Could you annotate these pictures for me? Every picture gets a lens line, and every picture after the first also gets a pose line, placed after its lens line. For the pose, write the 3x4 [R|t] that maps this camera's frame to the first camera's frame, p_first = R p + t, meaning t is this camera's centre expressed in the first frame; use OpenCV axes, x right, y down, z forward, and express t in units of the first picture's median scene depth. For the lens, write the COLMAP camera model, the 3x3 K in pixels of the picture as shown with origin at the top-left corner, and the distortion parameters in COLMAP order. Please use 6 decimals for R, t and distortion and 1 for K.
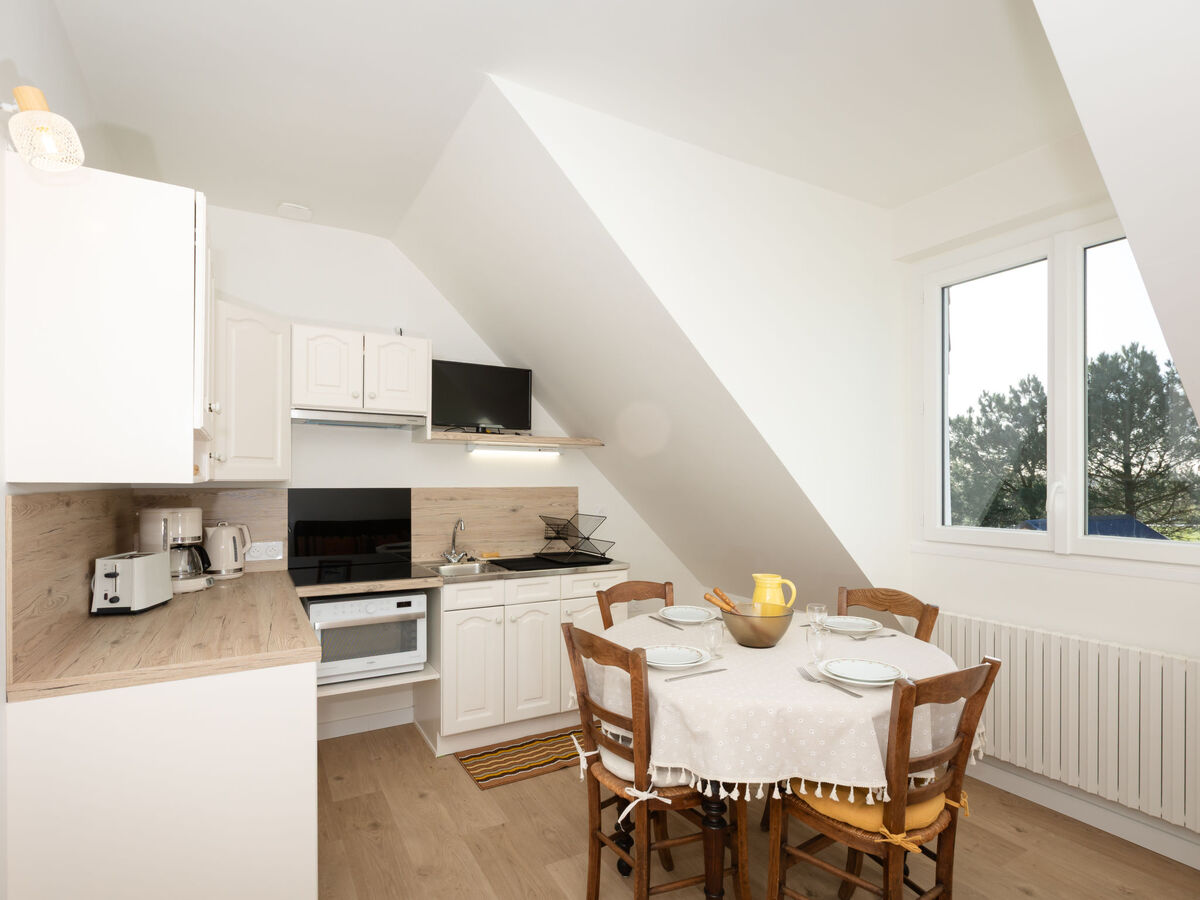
lens RADIAL K [[613.0, 0, 600.5], [0, 613.0, 478.2], [0, 0, 1]] dist [0.001502, -0.000893]
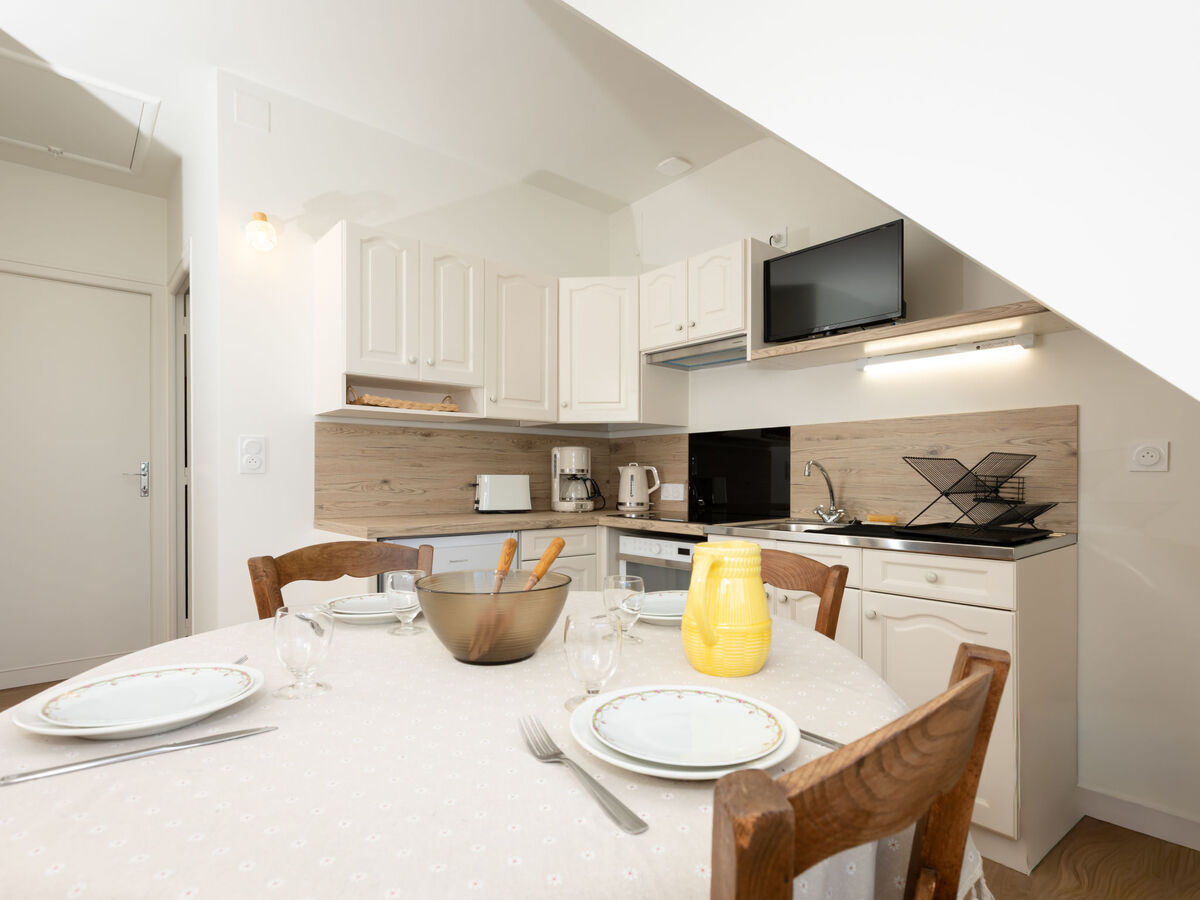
lens RADIAL K [[613.0, 0, 600.5], [0, 613.0, 478.2], [0, 0, 1]] dist [0.001502, -0.000893]
pose [[0.193175, 0.001557, -0.981163, 0.530253], [0.005141, 0.999983, 0.002599, 0.098531], [0.981151, -0.005546, 0.193164, 0.720682]]
